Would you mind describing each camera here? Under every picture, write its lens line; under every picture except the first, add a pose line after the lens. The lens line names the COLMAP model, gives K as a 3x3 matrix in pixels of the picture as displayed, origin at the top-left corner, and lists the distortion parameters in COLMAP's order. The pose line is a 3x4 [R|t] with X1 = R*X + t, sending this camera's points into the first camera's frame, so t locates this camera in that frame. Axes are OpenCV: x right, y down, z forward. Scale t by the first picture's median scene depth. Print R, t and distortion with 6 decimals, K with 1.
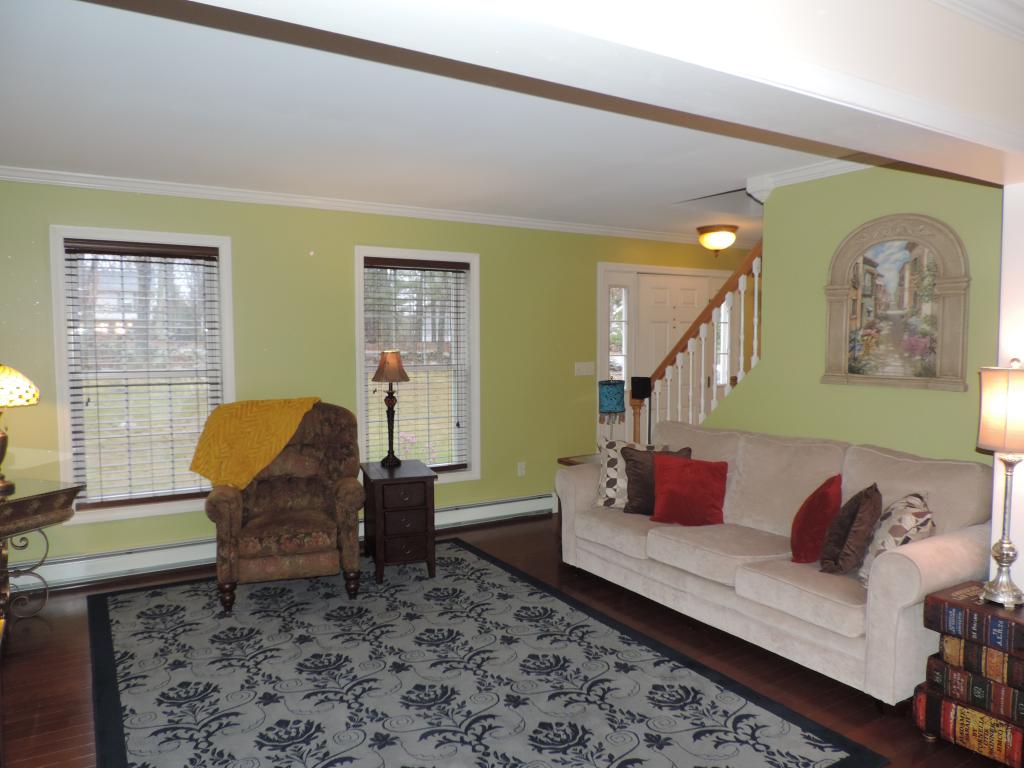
lens RADIAL K [[729.0, 0, 512.0], [0, 729.0, 384.0], [0, 0, 1]] dist [-0.043058, 0.001735]
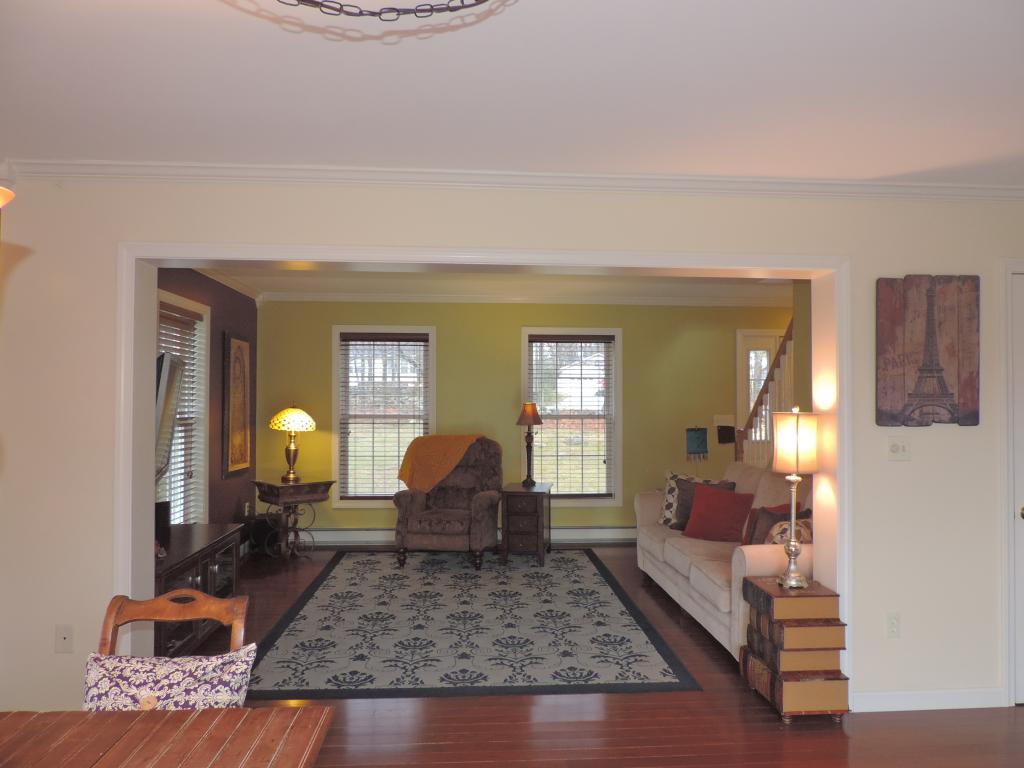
lens RADIAL K [[731.8, 0, 512.0], [0, 731.8, 384.0], [0, 0, 1]] dist [-0.023766, 0.005155]
pose [[0.887000, -0.005128, -0.461742, 0.476944], [-0.030406, 0.997120, -0.069483, 0.018437], [0.460768, 0.075672, 0.884289, -0.277806]]
